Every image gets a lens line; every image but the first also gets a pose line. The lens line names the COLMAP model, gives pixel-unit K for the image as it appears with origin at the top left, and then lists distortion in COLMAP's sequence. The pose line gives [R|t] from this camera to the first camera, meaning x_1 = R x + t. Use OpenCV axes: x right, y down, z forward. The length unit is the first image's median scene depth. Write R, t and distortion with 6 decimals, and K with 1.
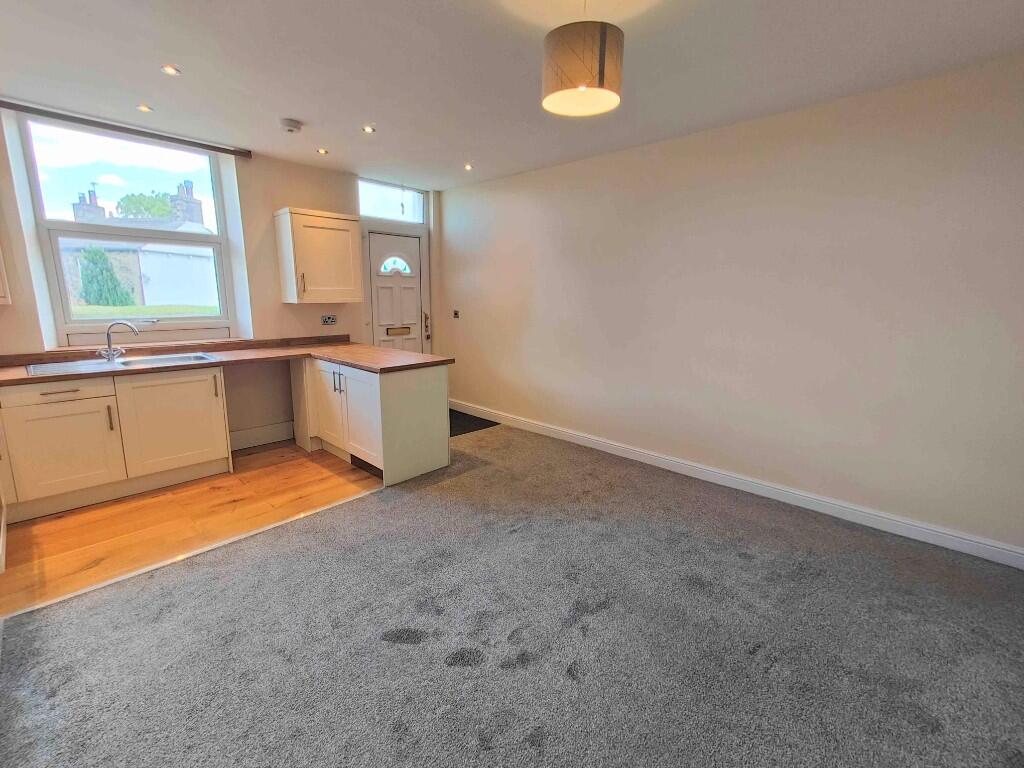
lens RADIAL K [[449.4, 0, 516.1], [0, 449.4, 379.2], [0, 0, 1]] dist [0.001629, -0.000012]
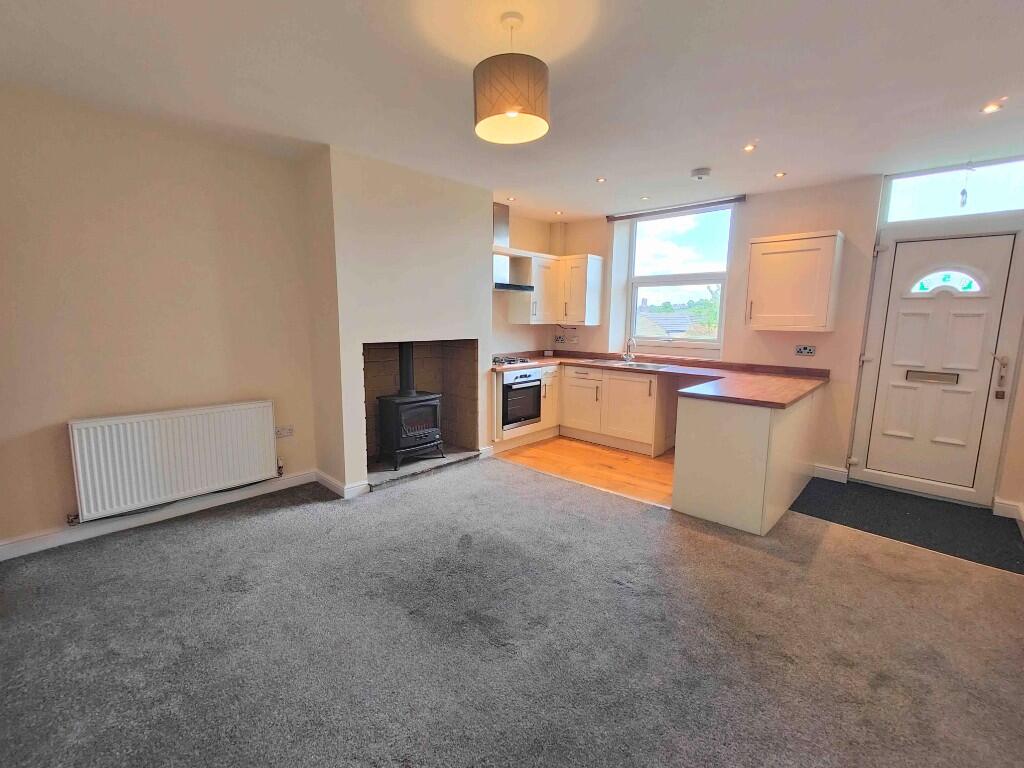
lens RADIAL K [[449.4, 0, 516.6], [0, 449.4, 382.4], [0, 0, 1]] dist [0.001629, -0.000012]
pose [[0.024314, 0.132574, -0.990875, 0.610832], [-0.202882, 0.971197, 0.124963, -0.084184], [0.978901, 0.197992, 0.050511, 0.517865]]
